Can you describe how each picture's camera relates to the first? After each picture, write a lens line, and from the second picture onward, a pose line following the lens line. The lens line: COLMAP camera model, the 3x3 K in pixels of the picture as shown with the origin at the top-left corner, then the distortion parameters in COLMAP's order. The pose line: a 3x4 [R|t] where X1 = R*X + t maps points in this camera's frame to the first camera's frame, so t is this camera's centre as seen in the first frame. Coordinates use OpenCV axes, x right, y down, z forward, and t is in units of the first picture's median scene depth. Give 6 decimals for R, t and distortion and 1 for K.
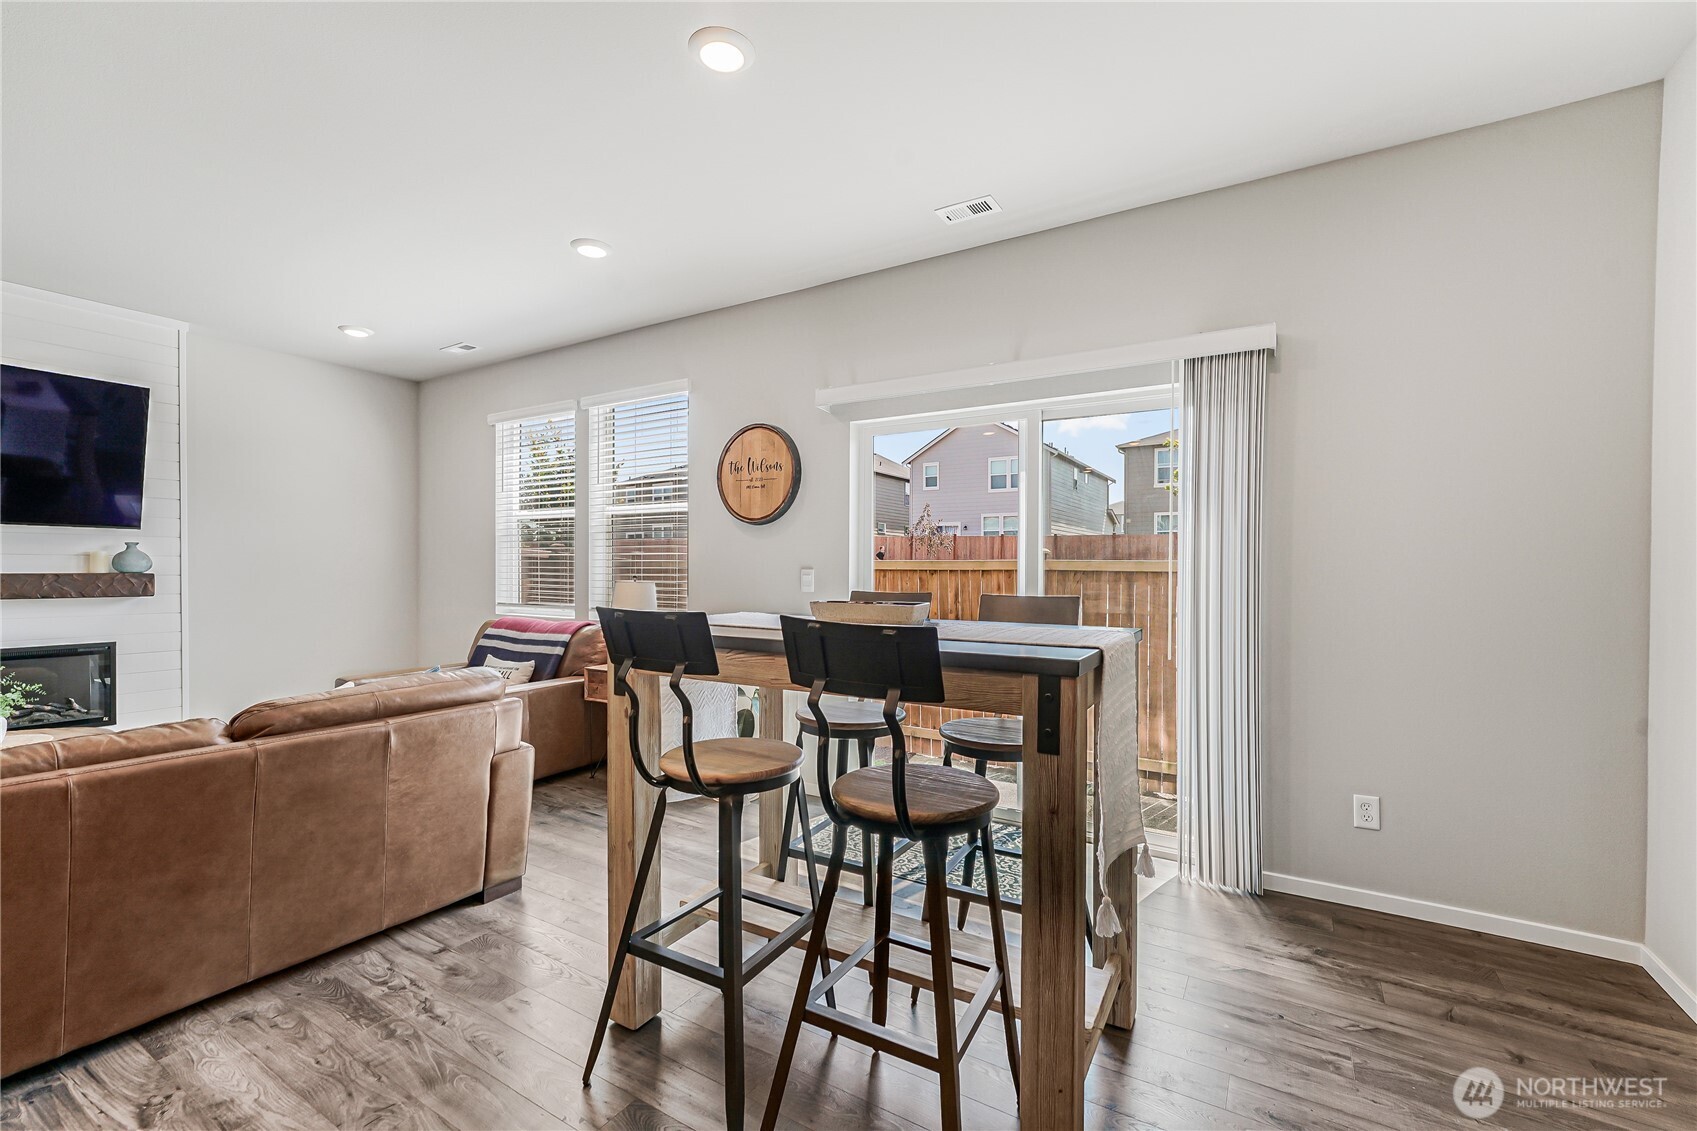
lens RADIAL K [[685.3, 0, 846.4], [0, 685.3, 568.5], [0, 0, 1]] dist [-0.016248, -0.000375]
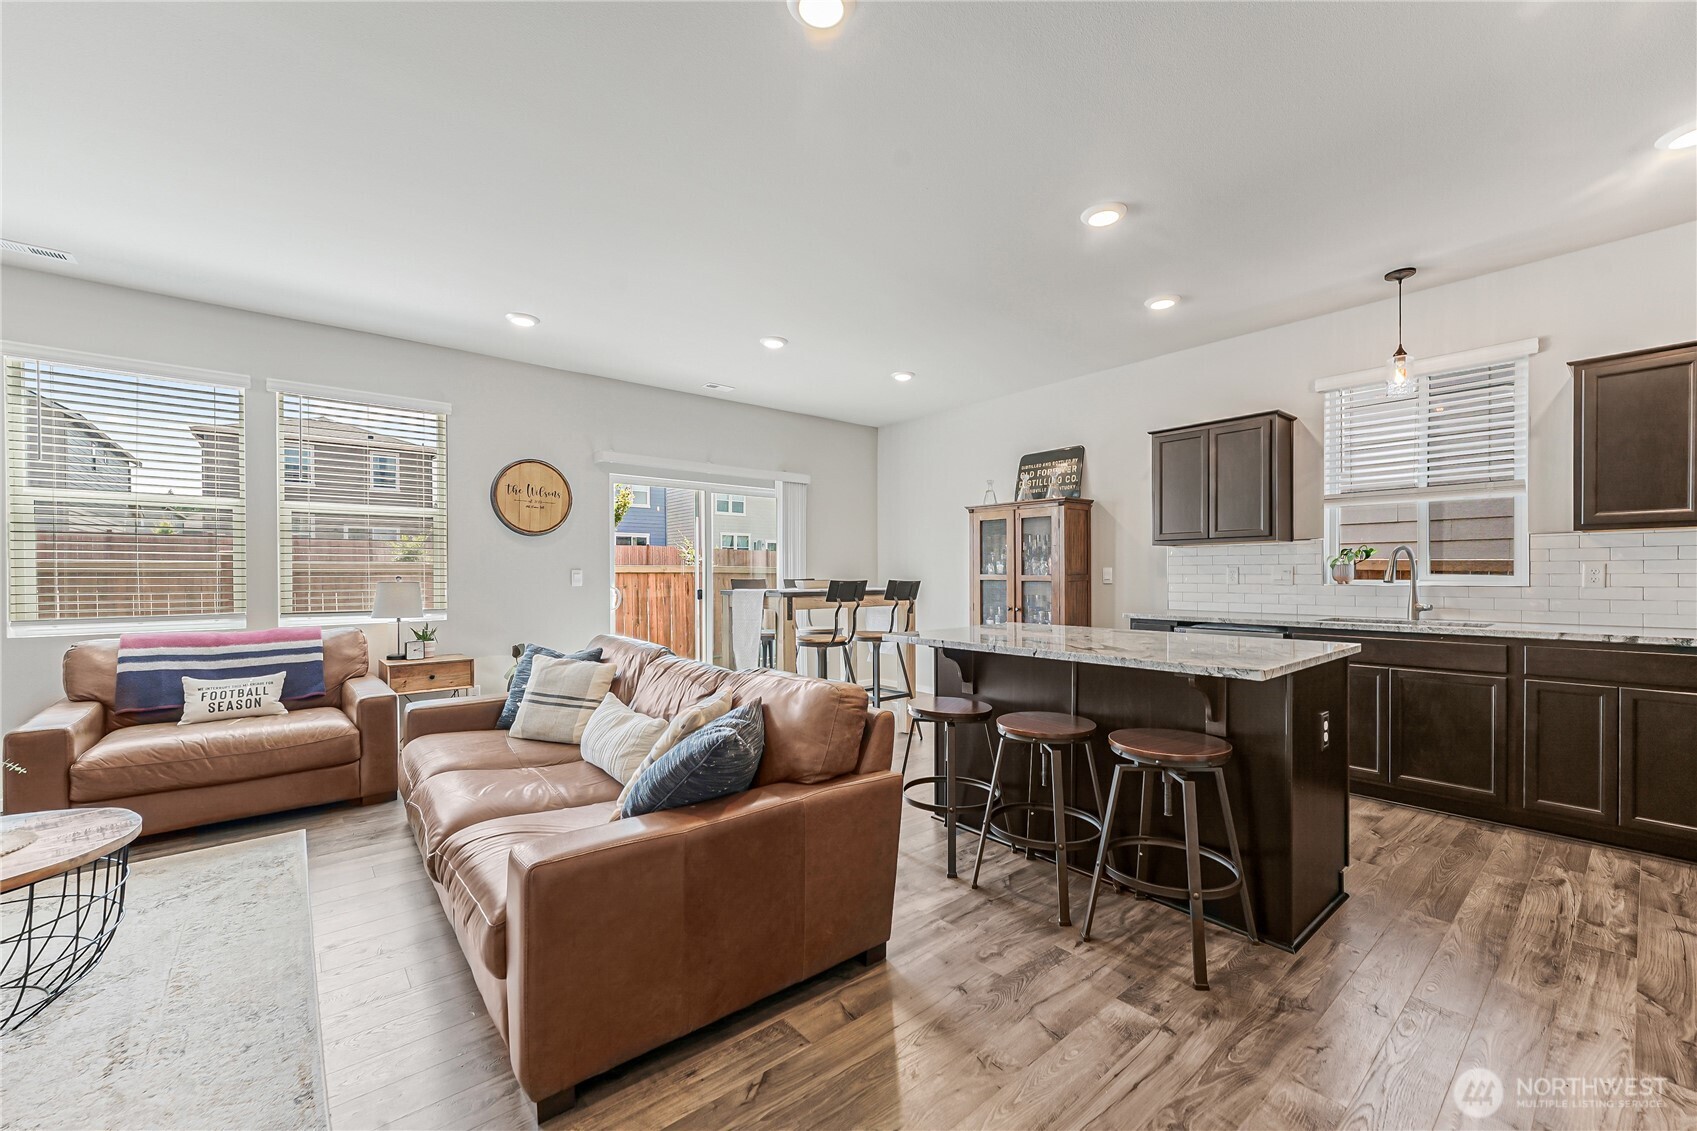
lens RADIAL K [[683.8, 0, 842.1], [0, 683.8, 572.3], [0, 0, 1]] dist [-0.002506, 0.000888]
pose [[0.334482, -0.003252, 0.942396, -1.143552], [0.011320, 0.999936, -0.000567, 0.013125], [-0.942334, 0.010858, 0.334498, 0.002279]]
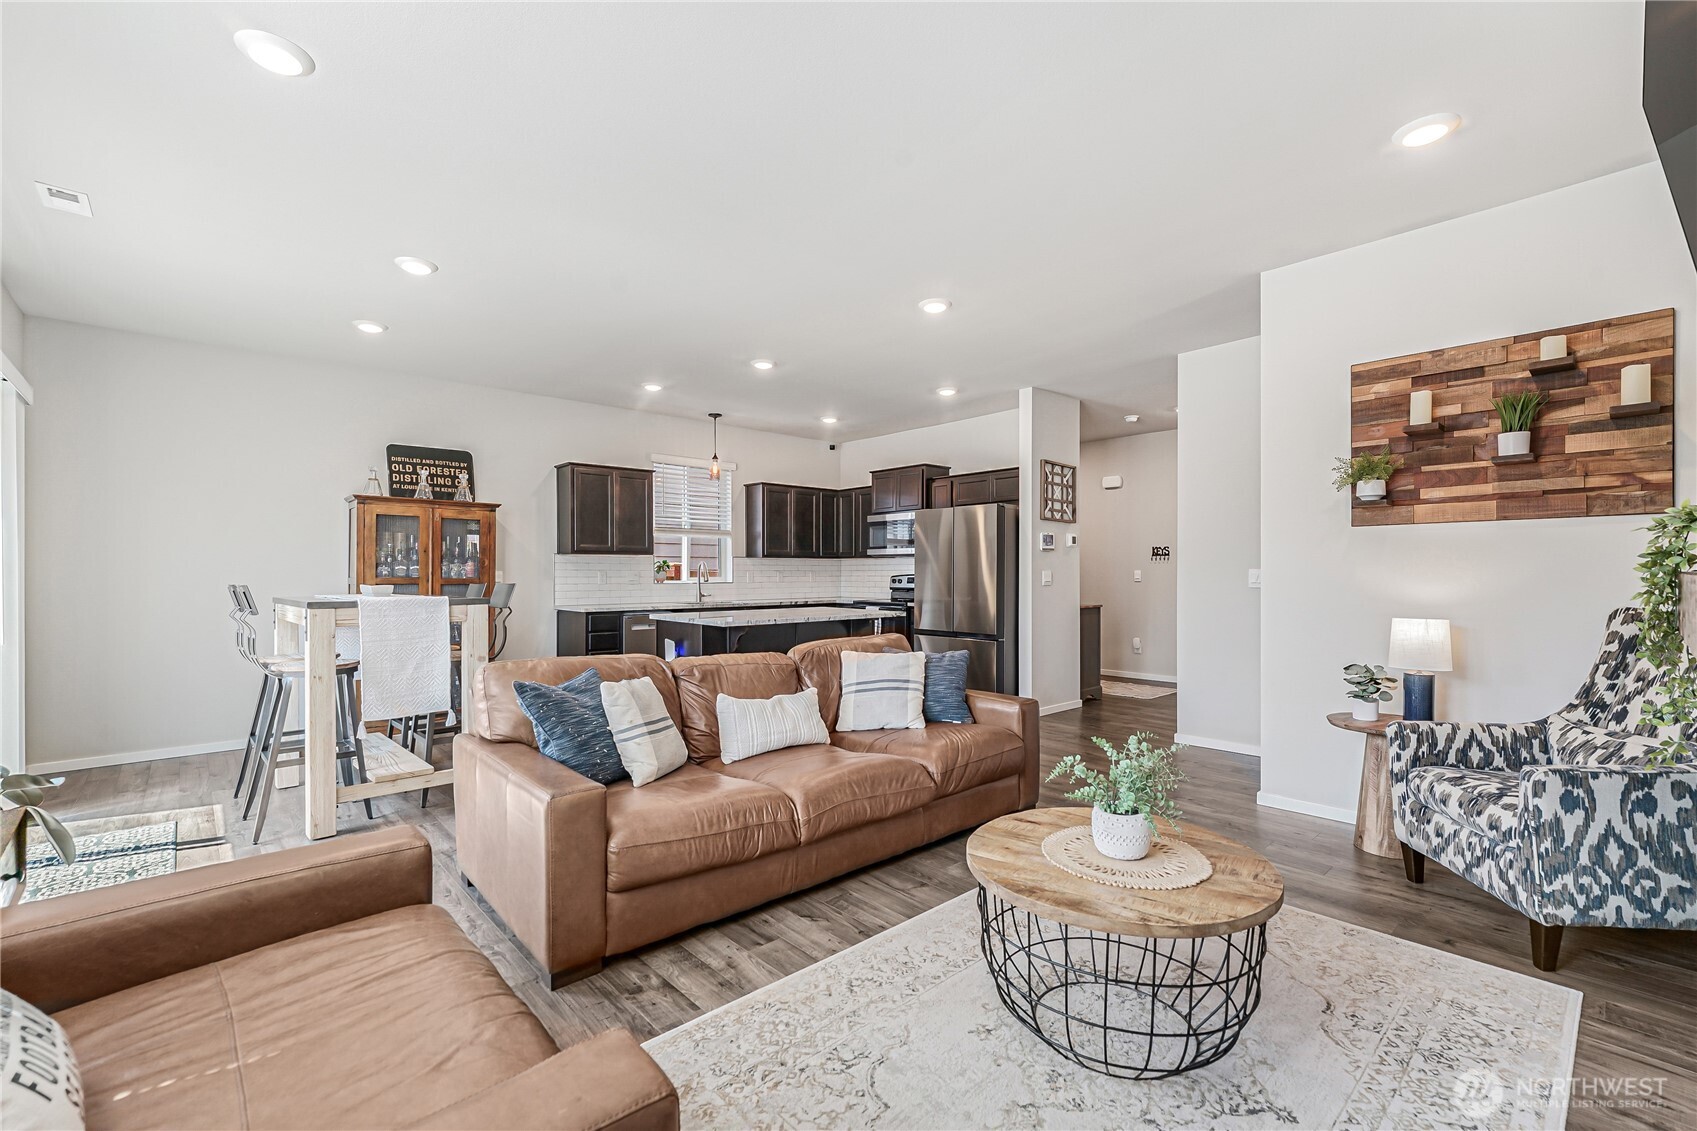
lens RADIAL K [[732.4, 0, 846.4], [0, 732.4, 575.6], [0, 0, 1]] dist [-0.004263, -0.001168]
pose [[-0.953514, -0.004160, 0.301318, -0.890099], [-0.001850, 0.999967, 0.007953, 0.005801], [-0.301342, 0.007026, -0.953490, 1.220254]]
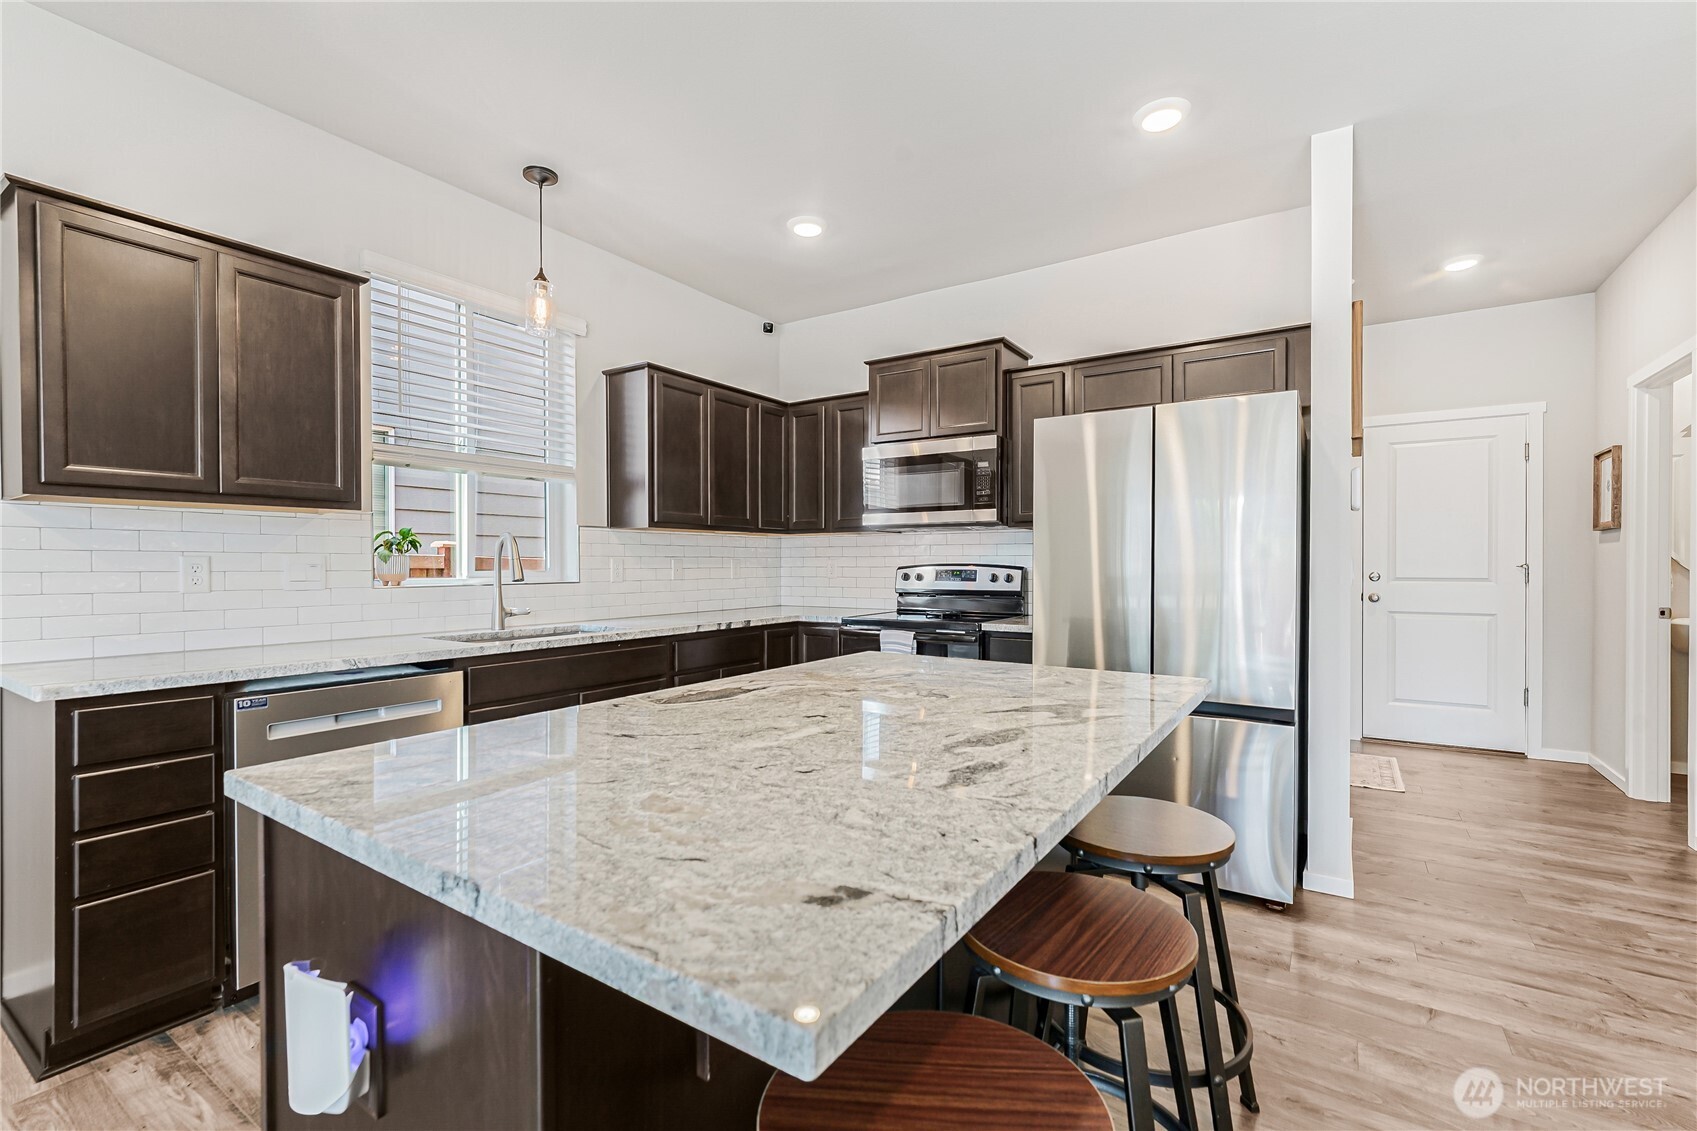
lens RADIAL K [[732.4, 0, 864.3], [0, 732.4, 571.4], [0, 0, 1]] dist [-0.004263, -0.001168]
pose [[-0.999506, -0.003109, 0.031275, -0.390267], [-0.002617, 0.999873, 0.015751, 0.012739], [-0.031320, 0.015661, -0.999387, 0.333562]]
